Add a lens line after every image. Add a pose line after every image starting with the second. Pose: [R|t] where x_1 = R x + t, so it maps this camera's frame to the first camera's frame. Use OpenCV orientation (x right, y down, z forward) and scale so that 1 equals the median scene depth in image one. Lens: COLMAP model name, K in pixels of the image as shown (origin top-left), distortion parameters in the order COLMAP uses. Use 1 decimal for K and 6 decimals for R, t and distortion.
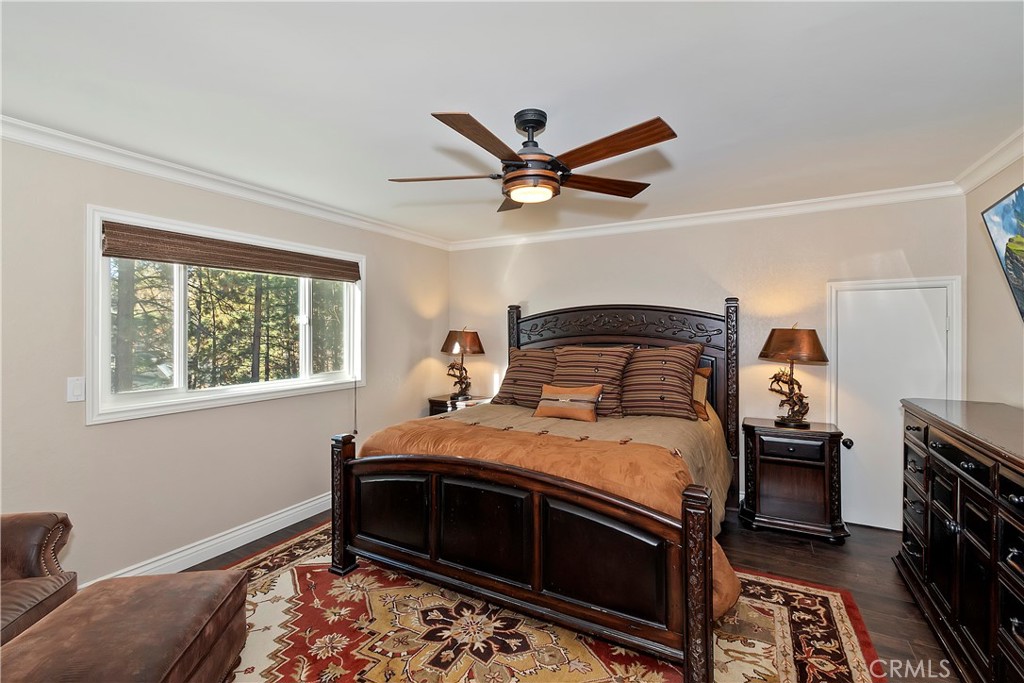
lens RADIAL K [[460.3, 0, 509.8], [0, 460.3, 328.2], [0, 0, 1]] dist [-0.000995, -0.000036]
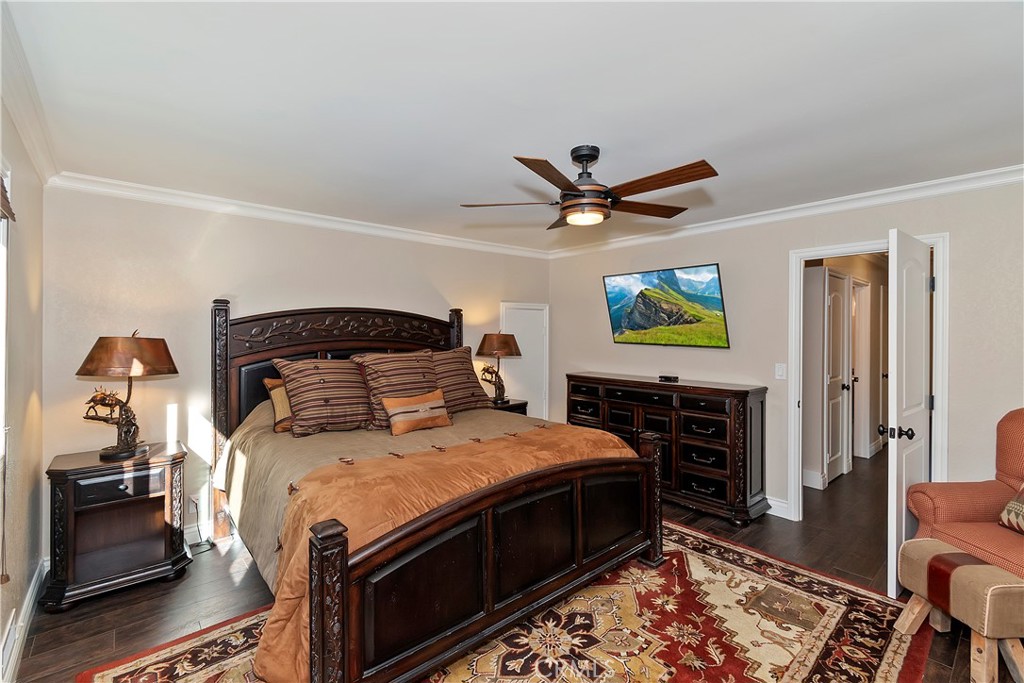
lens RADIAL K [[449.7, 0, 510.3], [0, 449.7, 336.7], [0, 0, 1]] dist [-0.011056, -0.000125]
pose [[0.342716, -0.006912, 0.939413, -0.932672], [-0.001452, 0.999968, 0.007887, -0.000497], [-0.939438, -0.004067, 0.342695, 0.707675]]
